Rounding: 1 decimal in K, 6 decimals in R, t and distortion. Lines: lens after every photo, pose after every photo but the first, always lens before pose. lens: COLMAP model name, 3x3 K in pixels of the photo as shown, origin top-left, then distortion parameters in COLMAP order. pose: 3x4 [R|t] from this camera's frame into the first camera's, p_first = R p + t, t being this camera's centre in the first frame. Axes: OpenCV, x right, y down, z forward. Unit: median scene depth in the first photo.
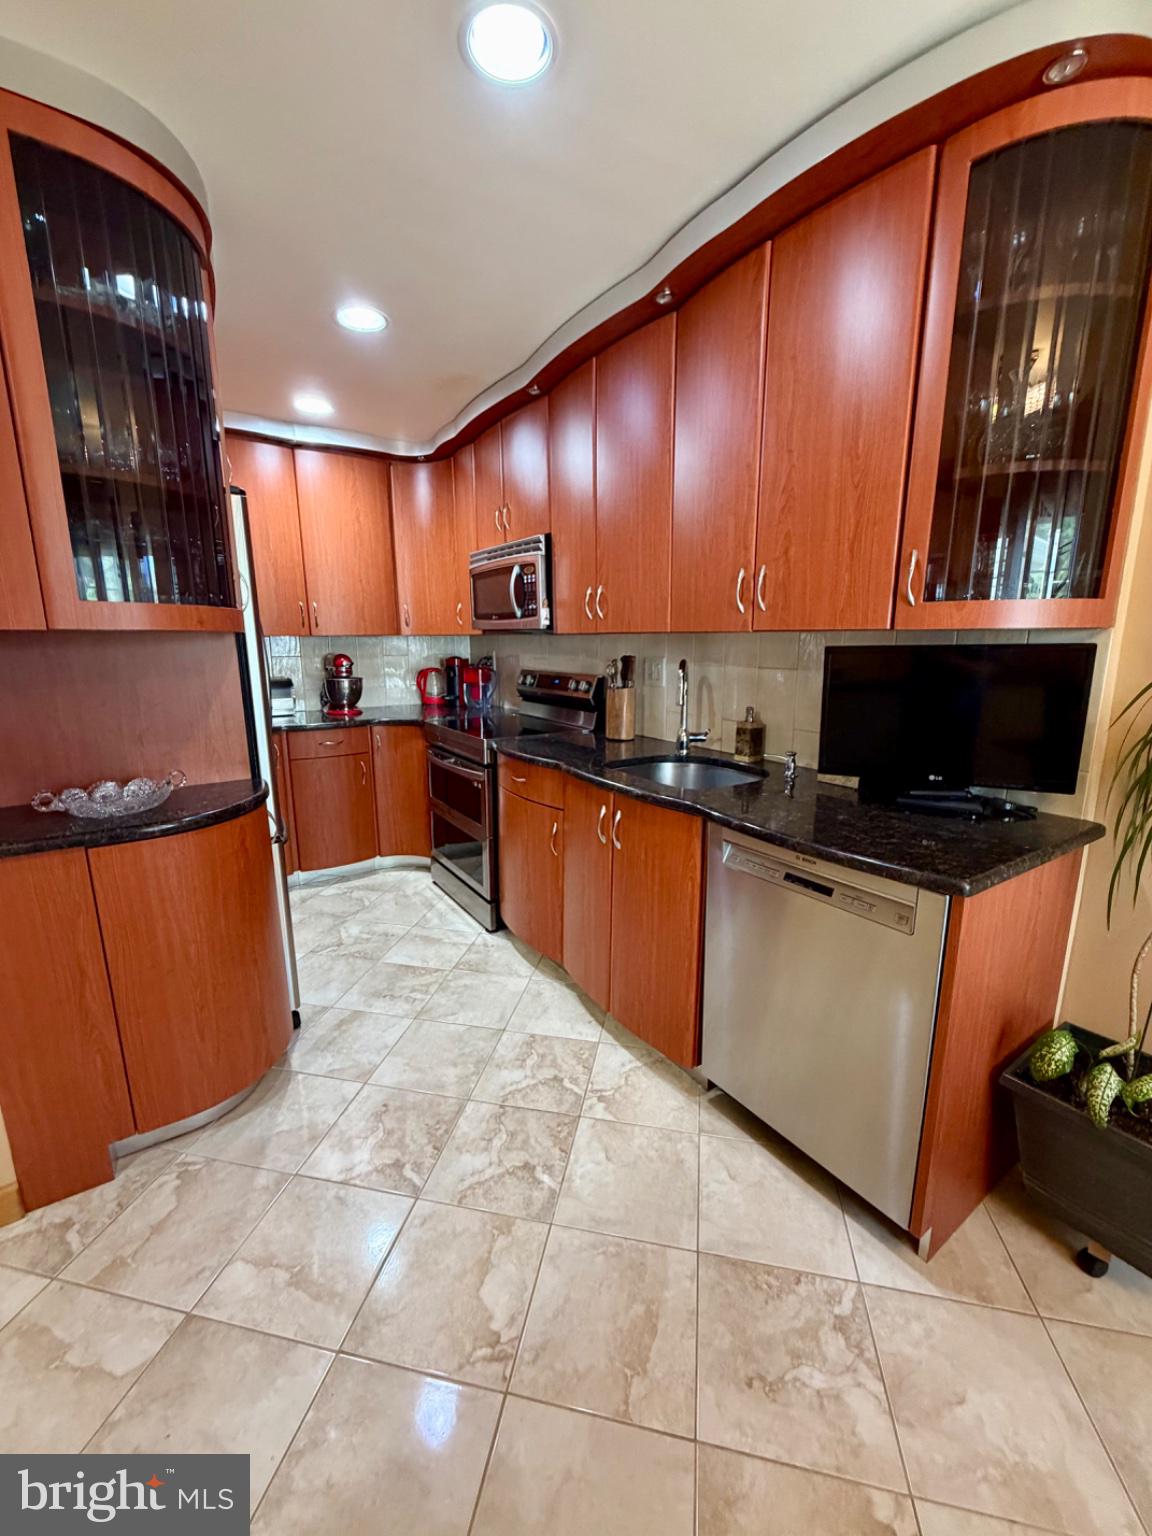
lens RADIAL K [[611.7, 0, 574.3], [0, 611.7, 760.7], [0, 0, 1]] dist [0.000332, 0.000191]
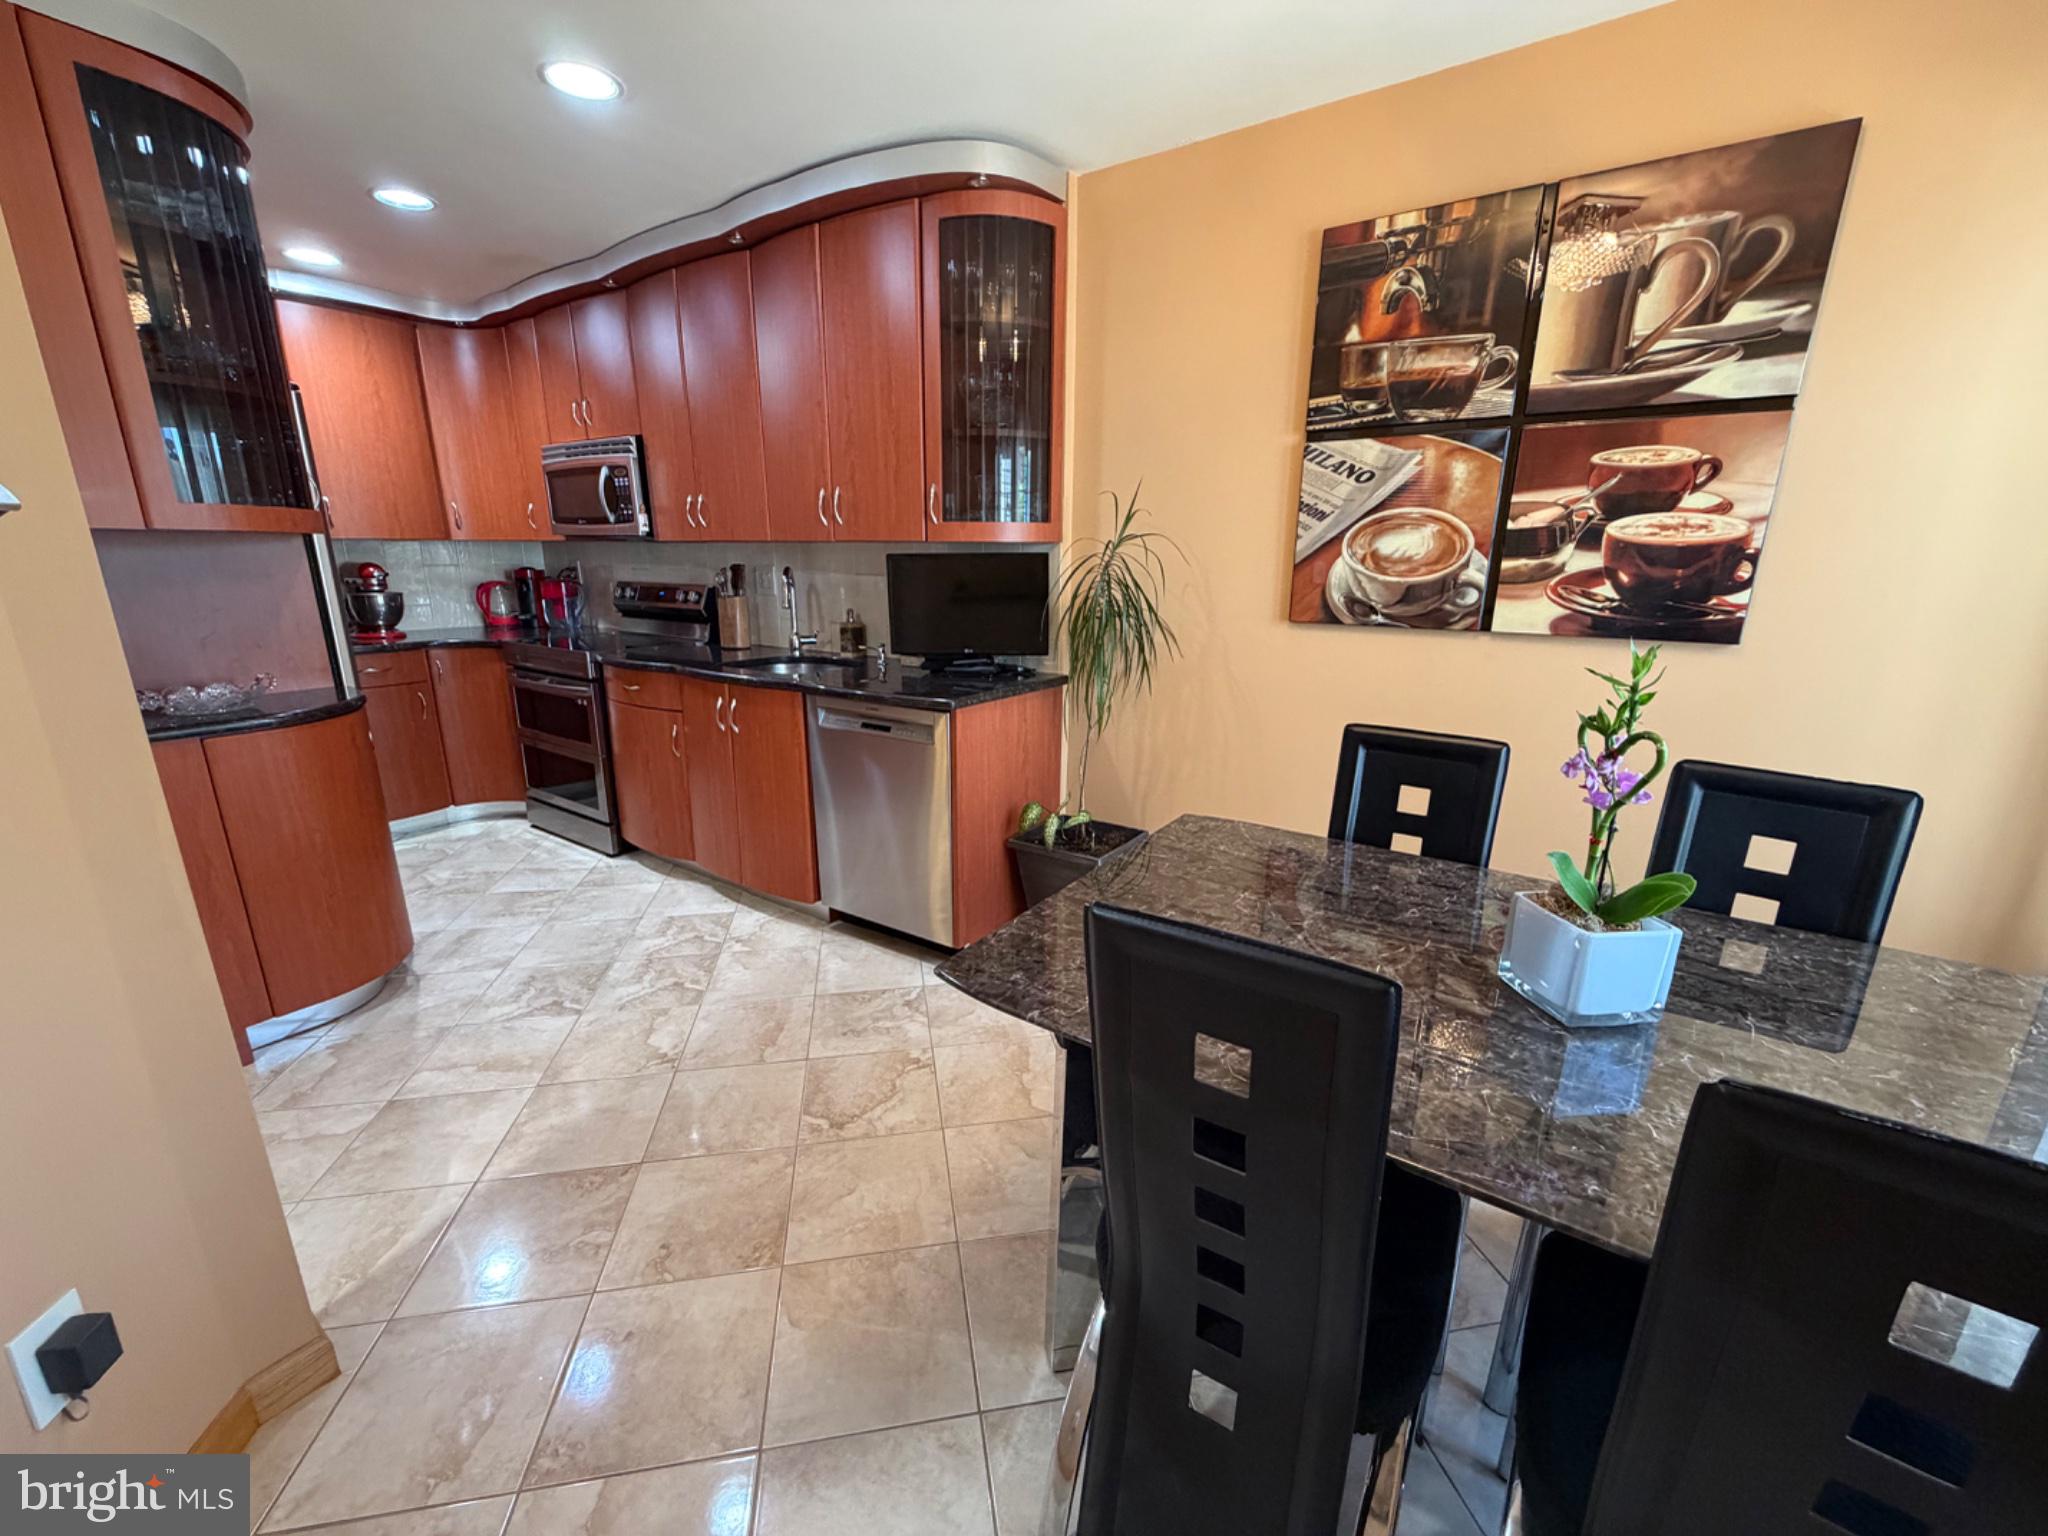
lens RADIAL K [[815.7, 0, 1013.7], [0, 815.7, 769.0], [0, 0, 1]] dist [0.000332, 0.000191]
pose [[0.929322, -0.085118, 0.359327, -0.000761], [0.062062, 0.995232, 0.075242, 0.129026], [-0.364018, -0.047624, 0.930174, -0.611029]]
